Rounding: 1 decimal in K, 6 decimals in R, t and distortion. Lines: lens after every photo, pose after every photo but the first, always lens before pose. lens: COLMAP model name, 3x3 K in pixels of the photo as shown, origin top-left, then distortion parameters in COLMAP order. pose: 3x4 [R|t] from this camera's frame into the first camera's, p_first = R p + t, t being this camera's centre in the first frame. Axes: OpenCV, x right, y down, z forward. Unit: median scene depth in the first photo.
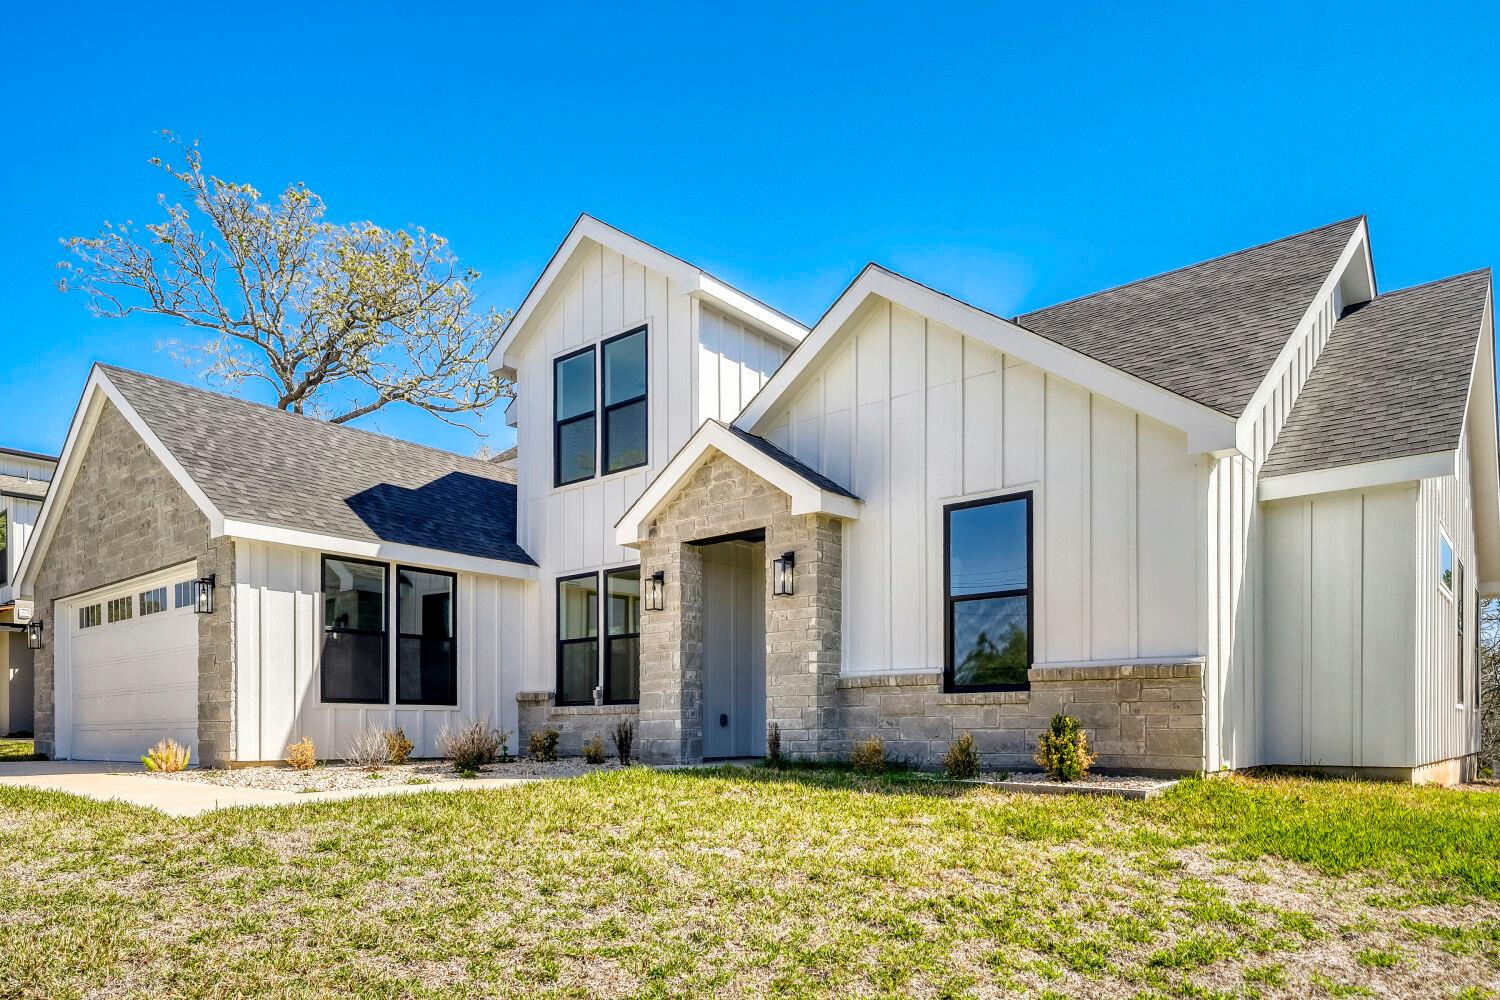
lens RADIAL K [[936.2, 0, 750.0], [0, 936.2, 500.0], [0, 0, 1]] dist [-0.001276, 0.001532]
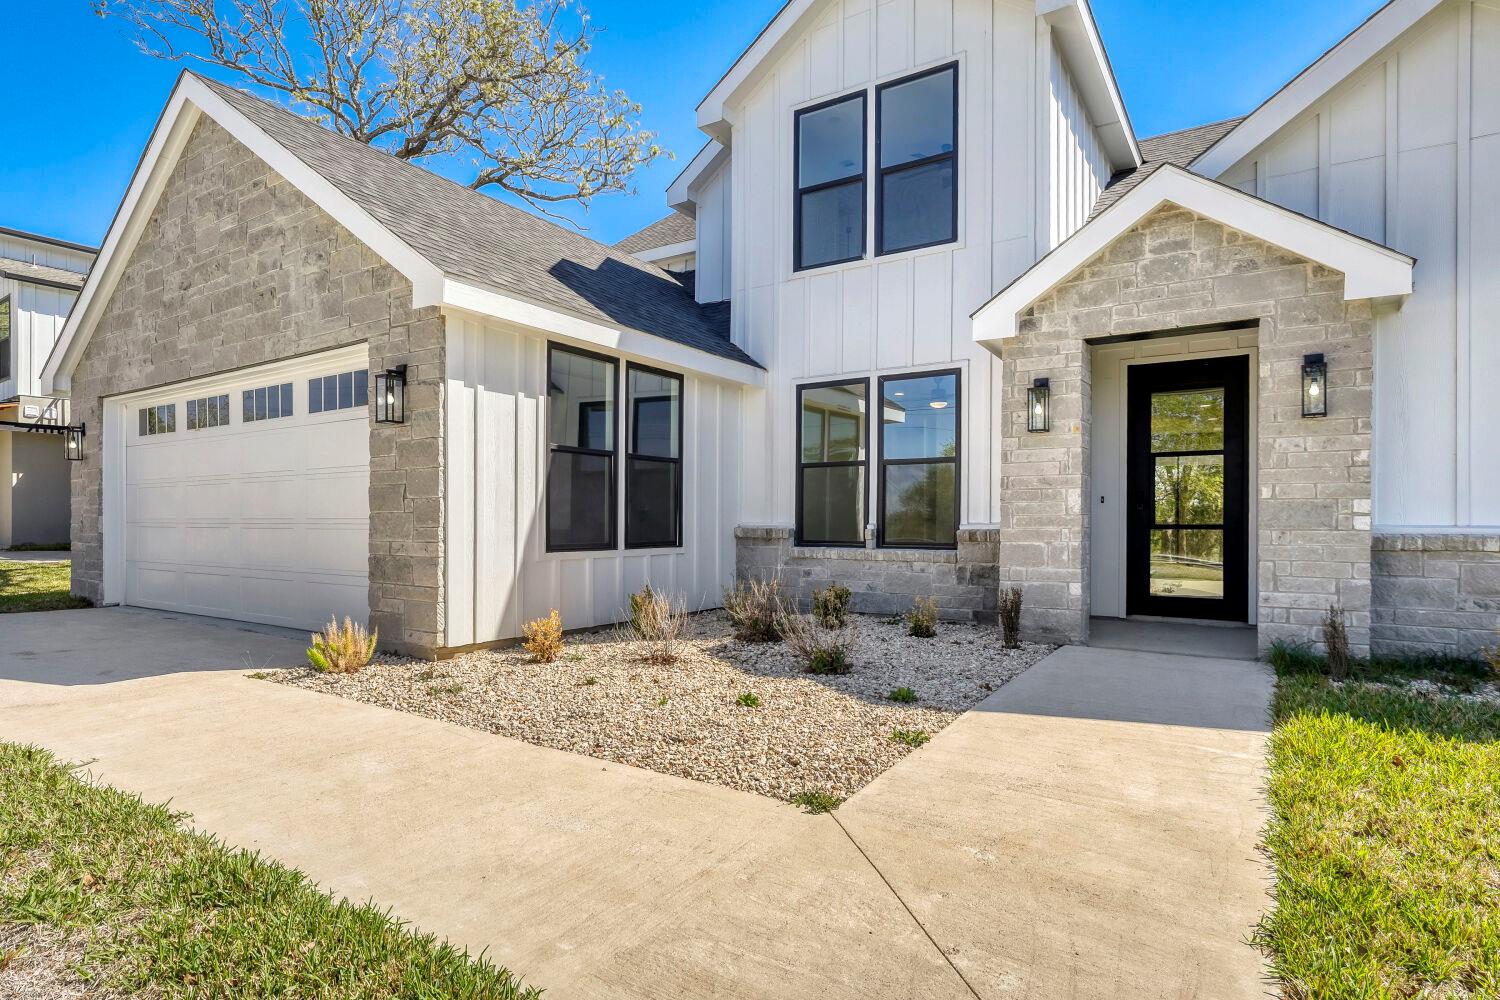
lens RADIAL K [[781.1, 0, 749.5], [0, 781.1, 348.6], [0, 0, 1]] dist [-0.003235, -0.000542]
pose [[0.993764, 0.030791, 0.107172, -0.344000], [-0.033454, 0.999173, 0.023132, 0.041456], [-0.106371, -0.026573, 0.993971, 0.373417]]
